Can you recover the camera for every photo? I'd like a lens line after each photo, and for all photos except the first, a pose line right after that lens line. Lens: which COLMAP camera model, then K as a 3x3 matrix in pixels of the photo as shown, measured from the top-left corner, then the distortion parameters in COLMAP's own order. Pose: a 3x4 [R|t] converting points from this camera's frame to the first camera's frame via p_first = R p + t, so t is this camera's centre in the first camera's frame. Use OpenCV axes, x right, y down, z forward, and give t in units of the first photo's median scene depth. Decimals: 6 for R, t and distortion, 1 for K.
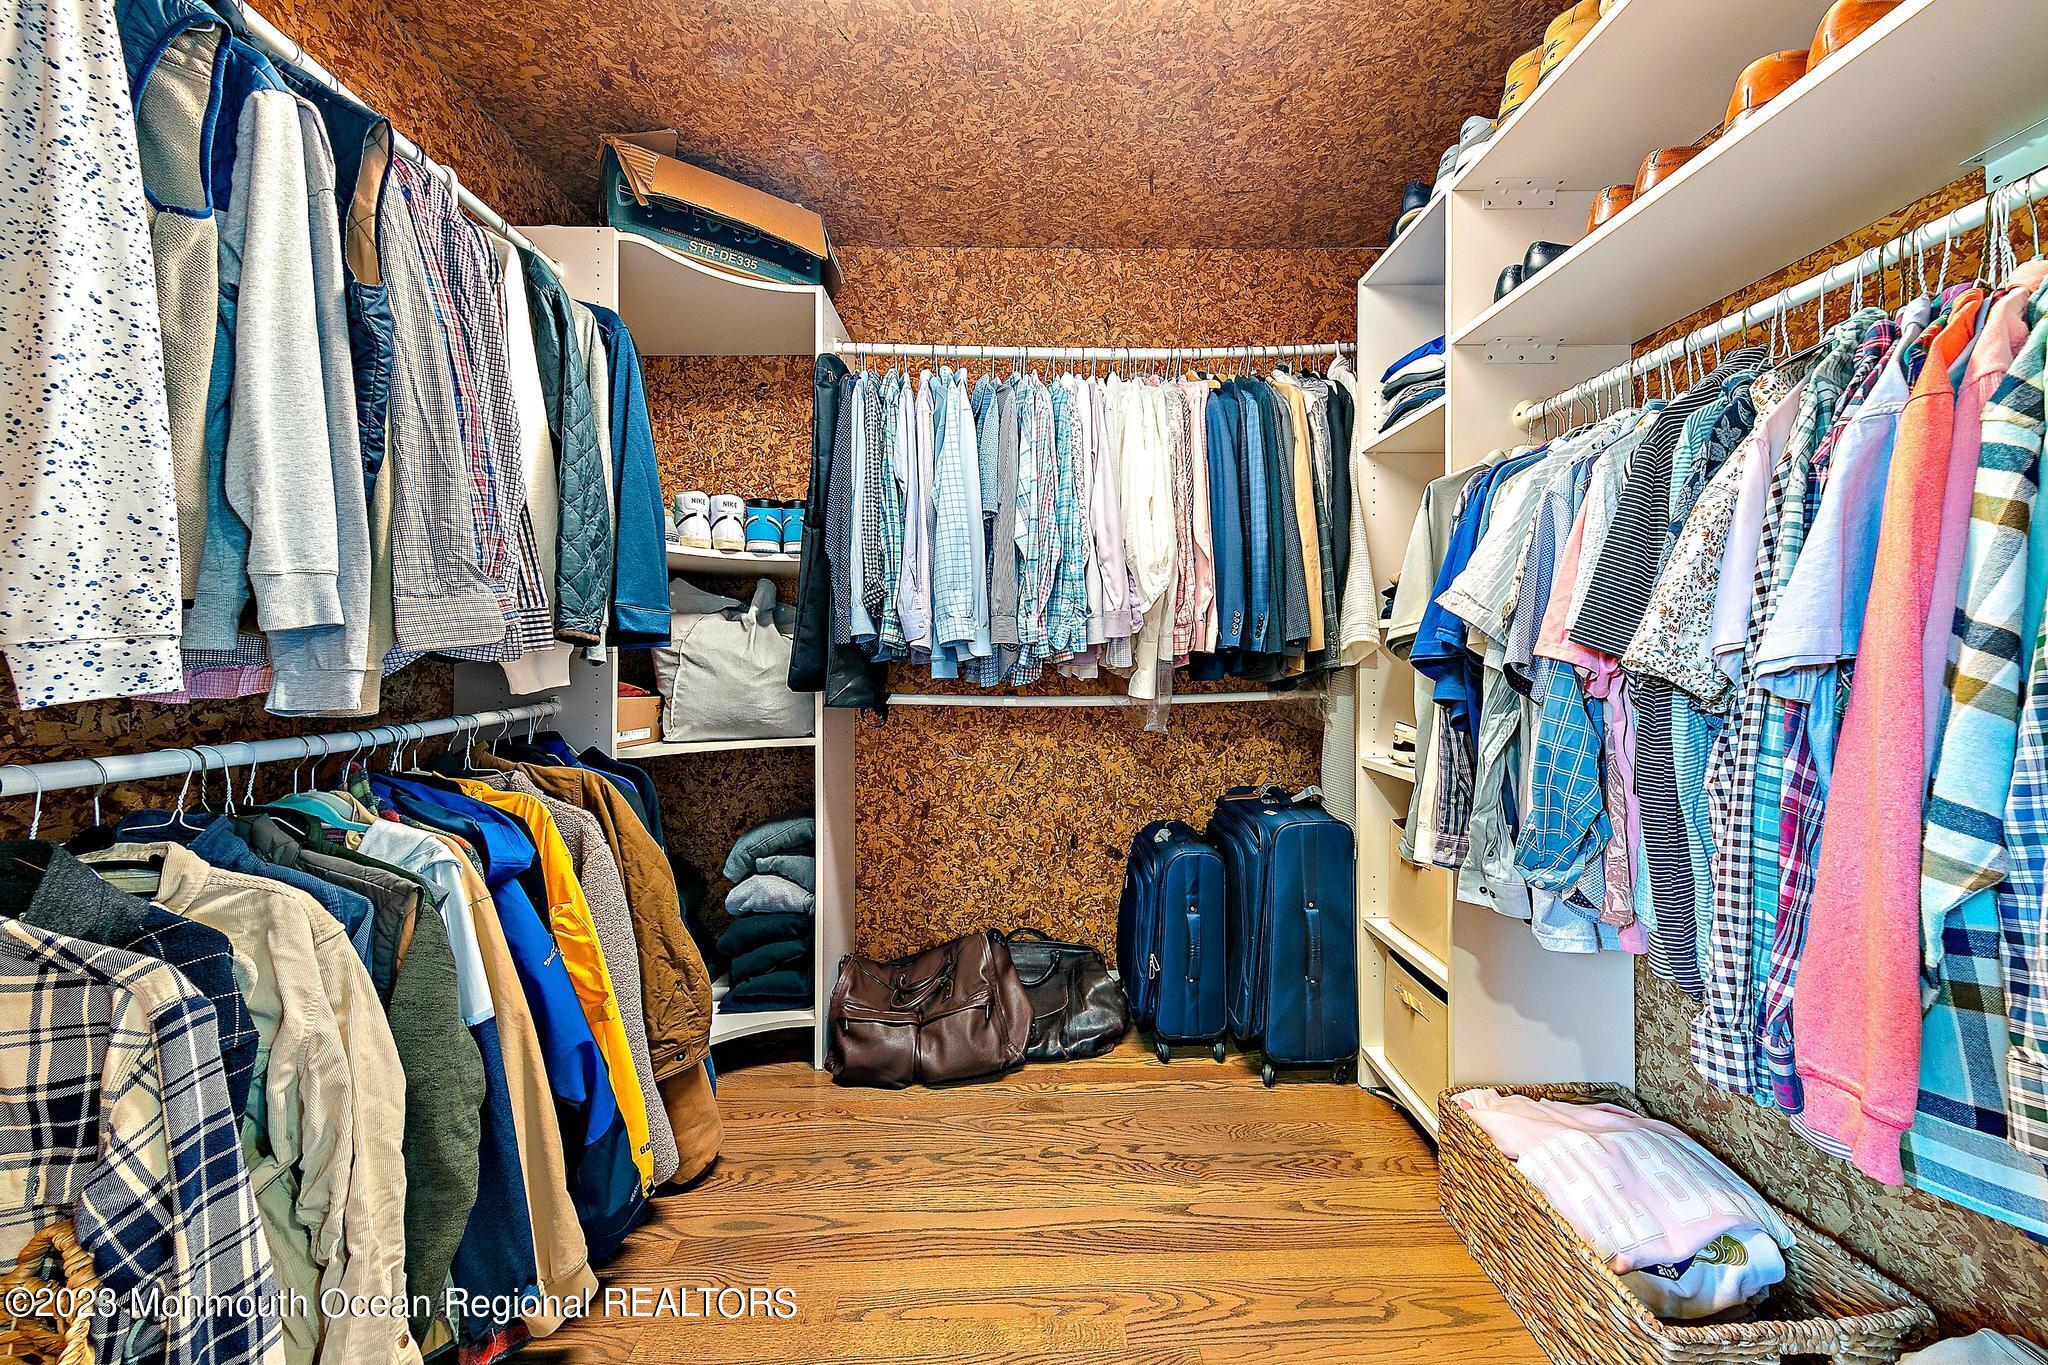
lens RADIAL K [[713.1, 0, 1022.5], [0, 713.1, 676.2], [0, 0, 1]] dist [0.000579, 0.000005]
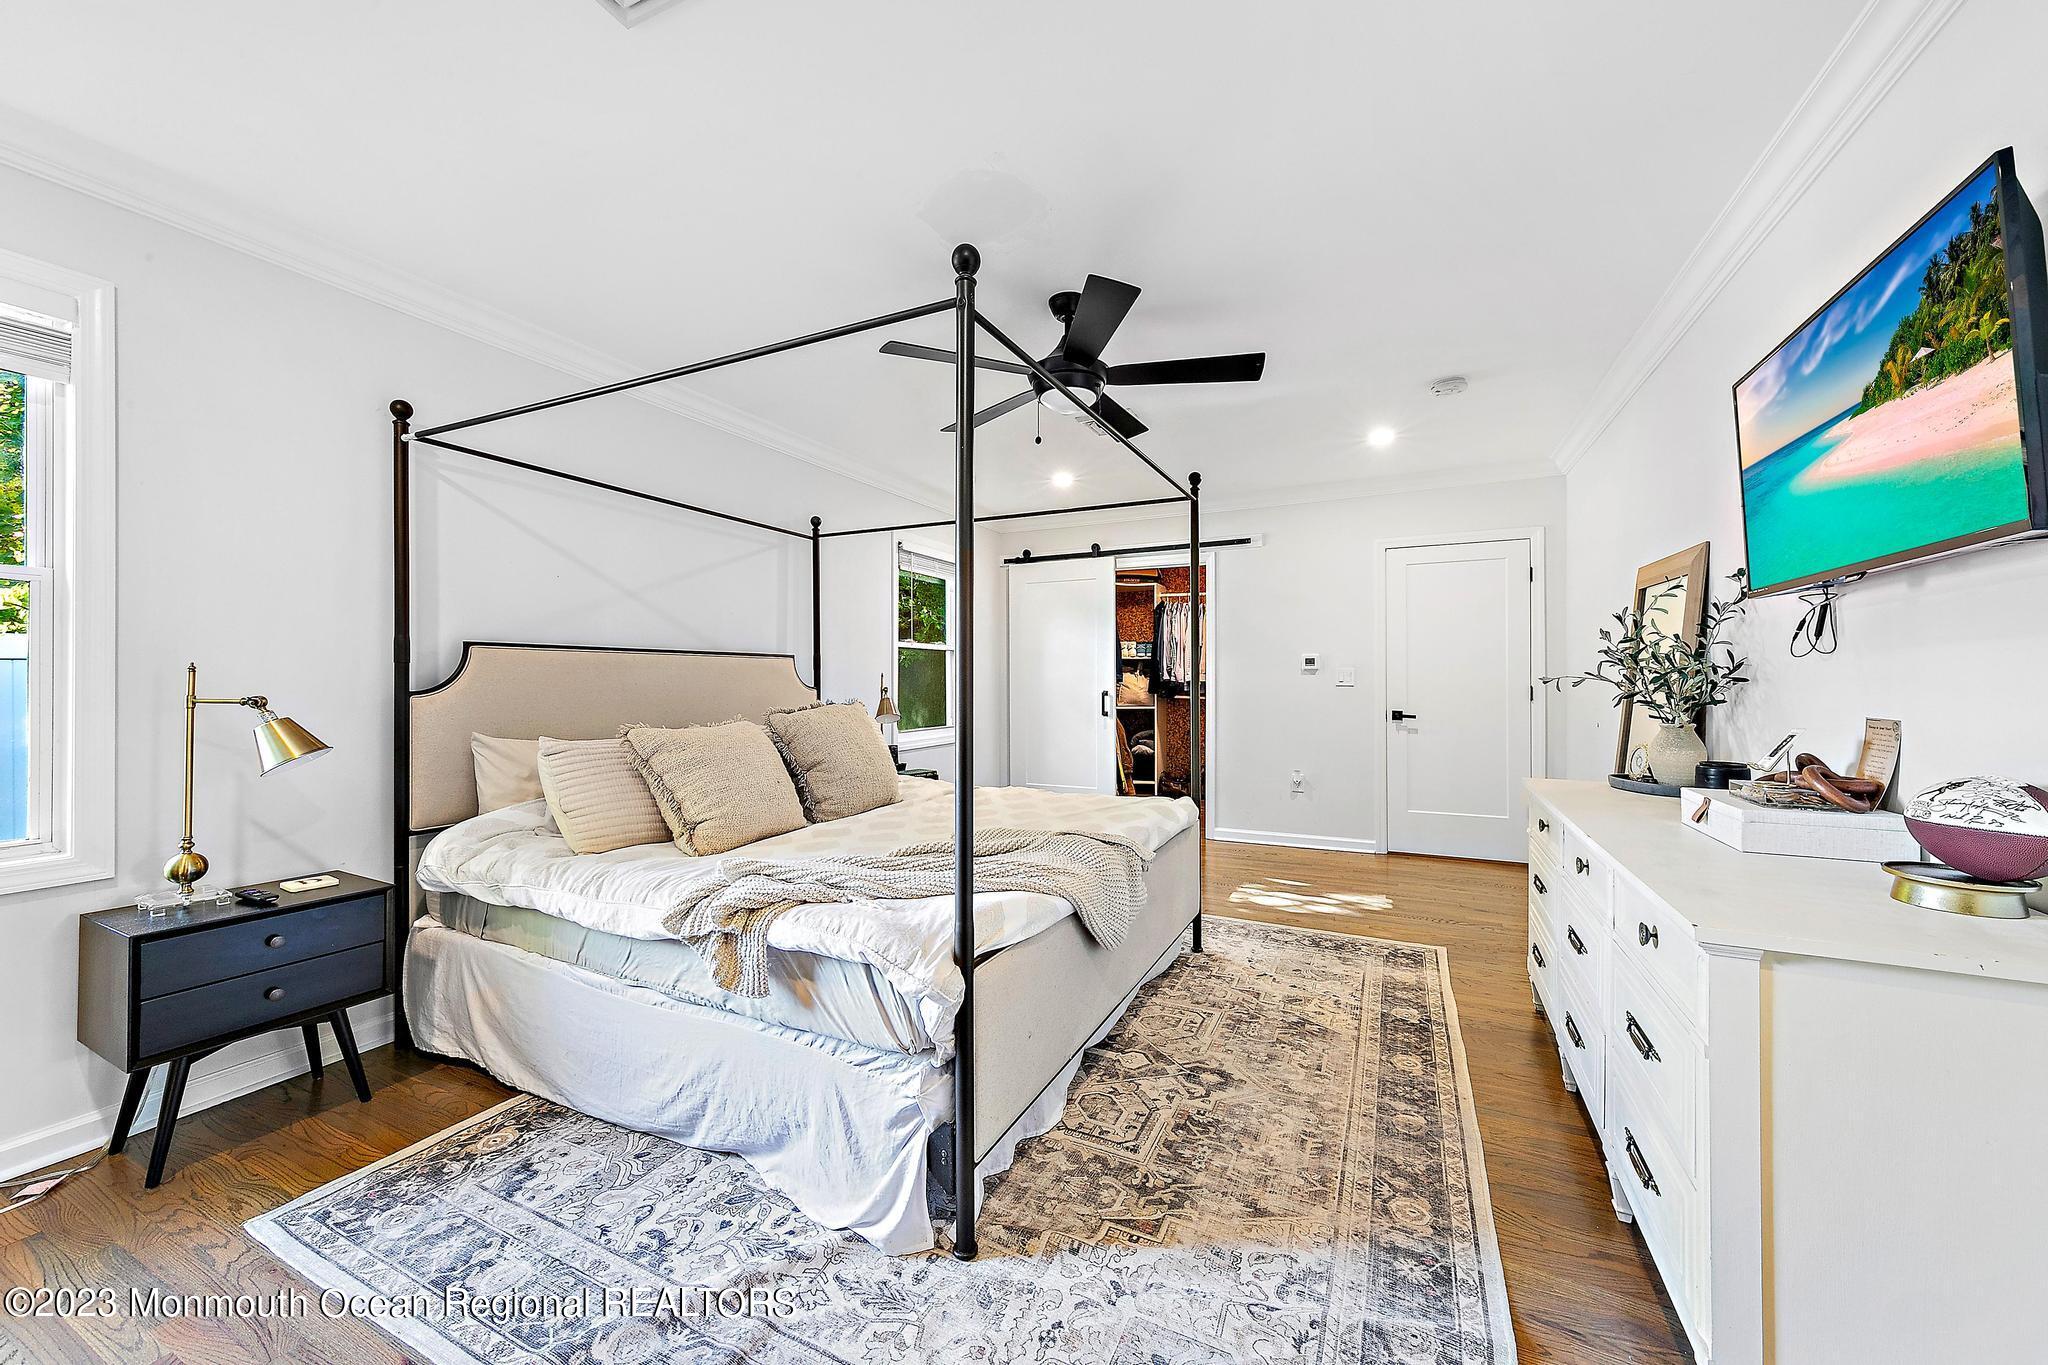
lens RADIAL K [[746.1, 0, 1037.0], [0, 746.1, 679.7], [0, 0, 1]] dist [0.010748, 0.000355]
pose [[0.886501, 0.004320, -0.462706, 0.948674], [-0.005243, 0.999986, -0.000708, -0.048855], [0.462696, 0.003054, 0.886512, -2.680203]]
